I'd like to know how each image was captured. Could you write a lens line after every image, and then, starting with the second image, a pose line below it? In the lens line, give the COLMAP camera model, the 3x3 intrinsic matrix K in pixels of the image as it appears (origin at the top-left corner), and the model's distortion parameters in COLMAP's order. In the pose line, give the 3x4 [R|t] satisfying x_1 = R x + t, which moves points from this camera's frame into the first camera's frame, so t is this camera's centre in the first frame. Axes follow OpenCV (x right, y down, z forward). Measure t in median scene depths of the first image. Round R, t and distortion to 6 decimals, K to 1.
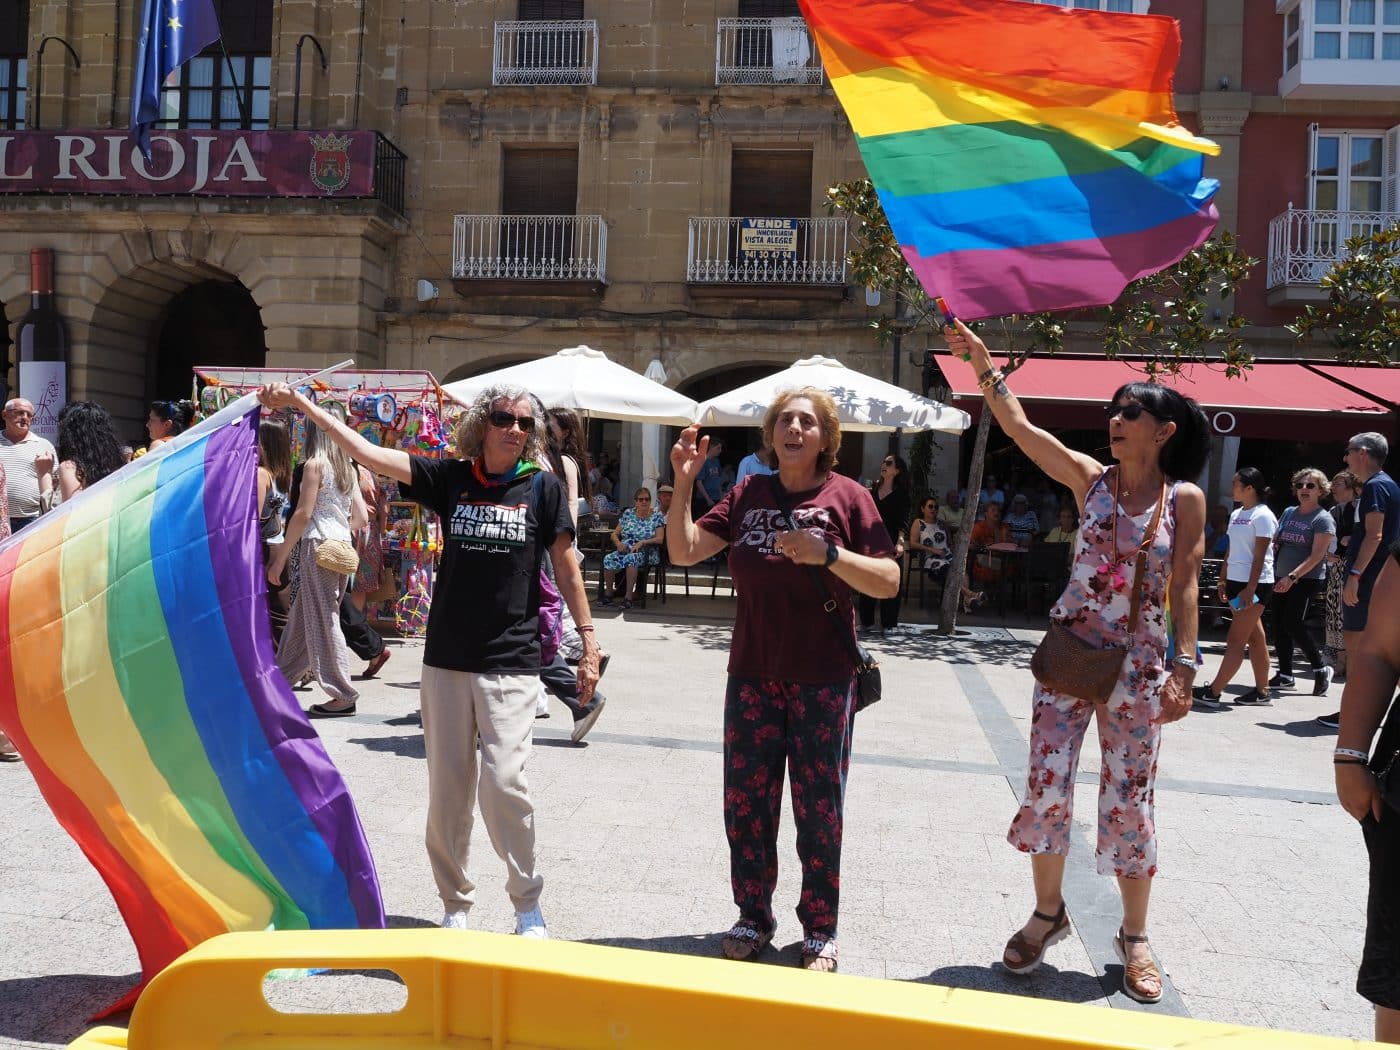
lens RADIAL K [[1078.7, 0, 705.3], [0, 1078.7, 510.4], [0, 0, 1]] dist [0.000966, -0.005632]
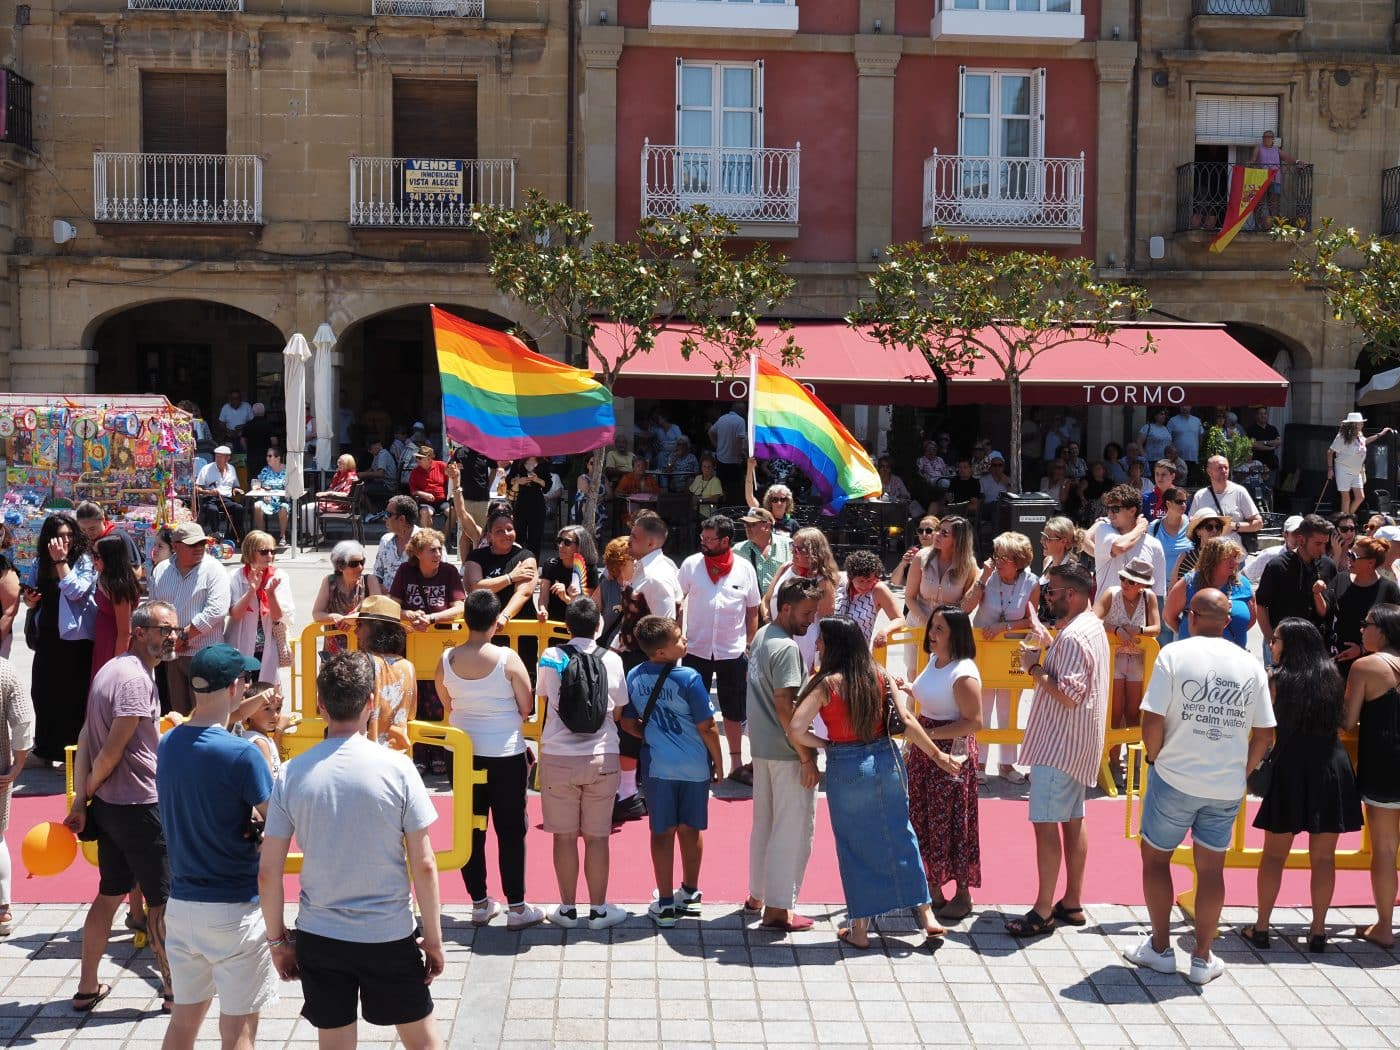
lens RADIAL K [[1832.0, 0, 699.5], [0, 1832.0, 482.1], [0, 0, 1]] dist [-0.001620, 0.009871]
pose [[0.984726, -0.038441, 0.169815, 0.003350], [0.028908, 0.997883, 0.058261, -0.066775], [-0.171695, -0.052462, 0.983752, -0.666404]]
